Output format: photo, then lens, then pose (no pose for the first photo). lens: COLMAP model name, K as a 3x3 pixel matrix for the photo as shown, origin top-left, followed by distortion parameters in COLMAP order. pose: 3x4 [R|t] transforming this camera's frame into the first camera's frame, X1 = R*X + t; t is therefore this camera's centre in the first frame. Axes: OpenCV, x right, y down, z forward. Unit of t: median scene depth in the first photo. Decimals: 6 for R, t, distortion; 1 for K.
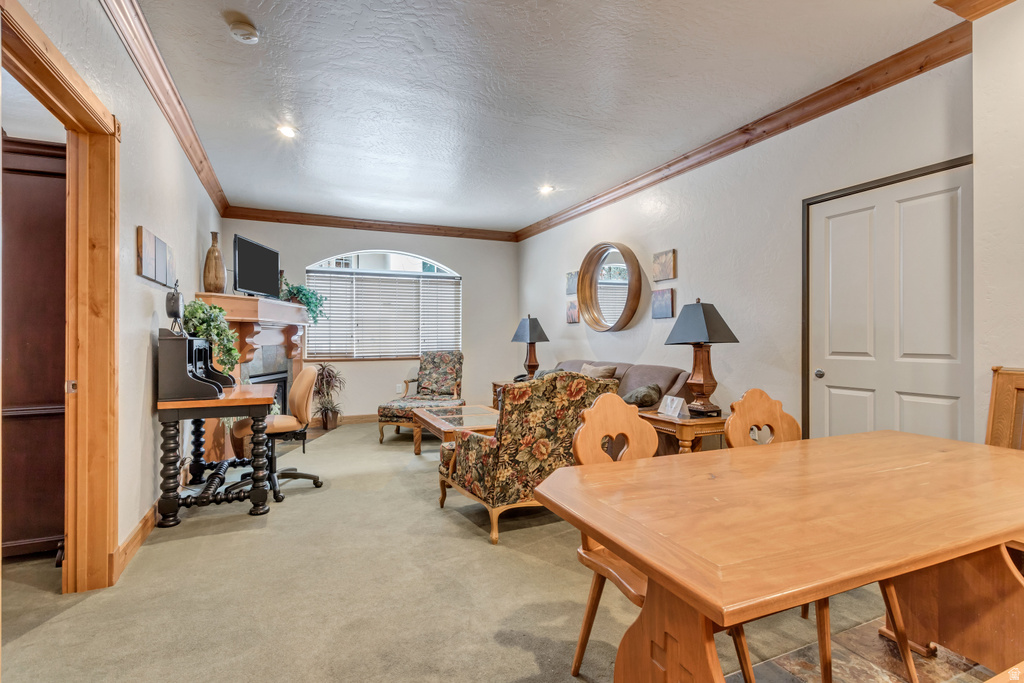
lens RADIAL K [[487.2, 0, 510.6], [0, 487.2, 344.8], [0, 0, 1]] dist [-0.005351, 0.004878]
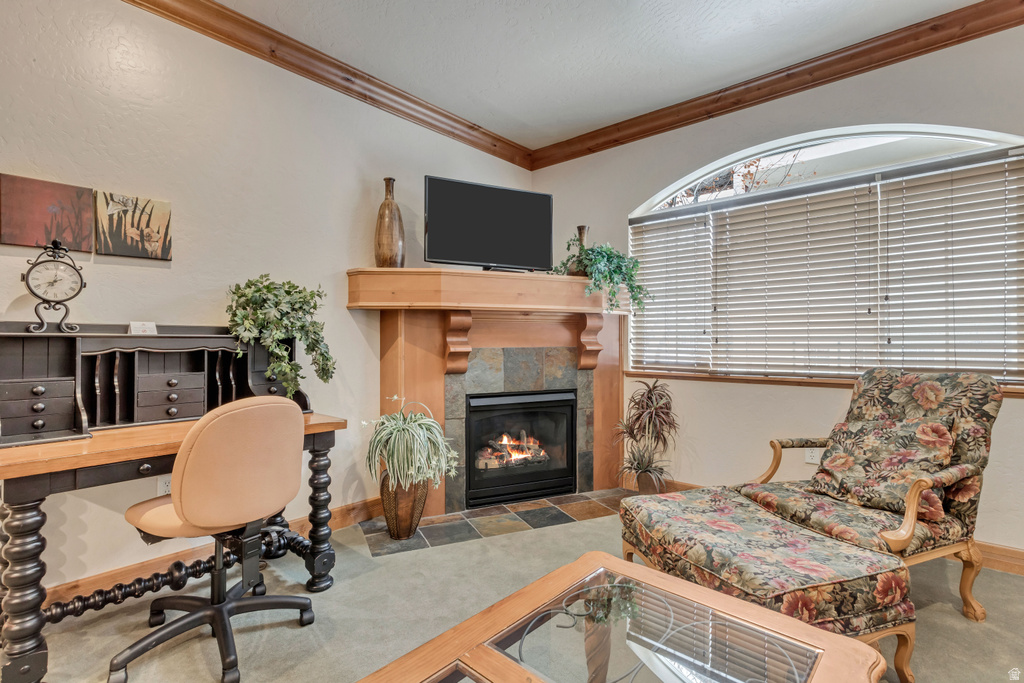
lens RADIAL K [[487.2, 0, 510.6], [0, 487.2, 344.8], [0, 0, 1]] dist [-0.005351, 0.004878]
pose [[0.406978, 0.012163, -0.913357, 0.061276], [-0.010261, 0.999909, 0.008743, -0.007069], [0.913380, 0.005814, 0.407066, 0.687345]]
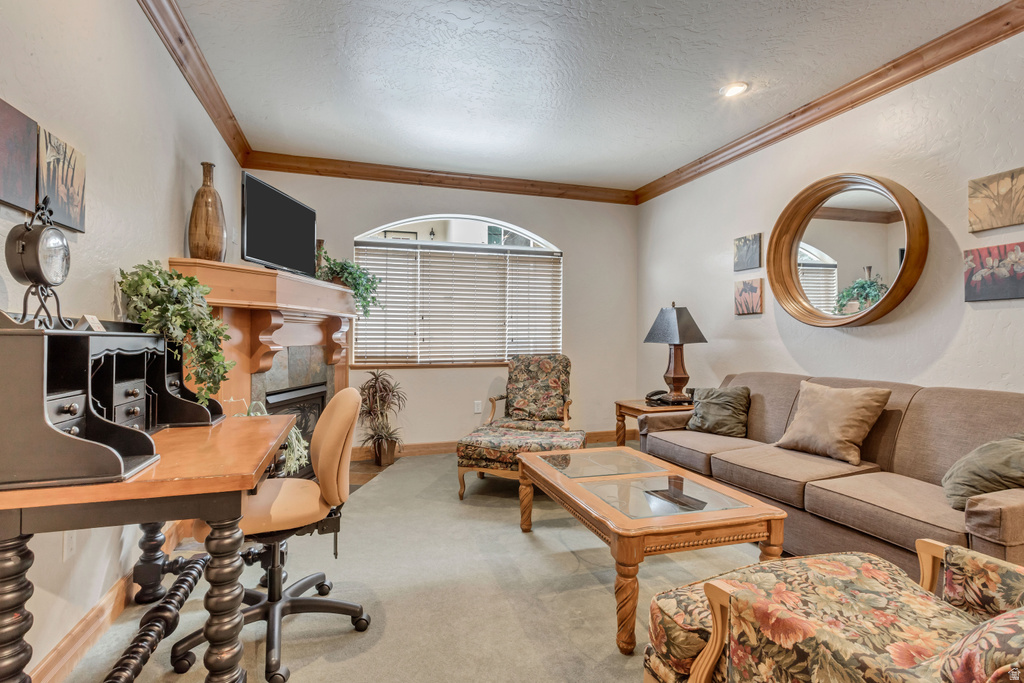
lens RADIAL K [[496.7, 0, 507.8], [0, 496.7, 340.9], [0, 0, 1]] dist [-0.001796, 0.000449]
pose [[0.993548, 0.005512, -0.113282, -0.121361], [-0.006288, 0.999959, -0.006500, -0.003071], [0.113241, 0.007170, 0.993542, 0.326154]]
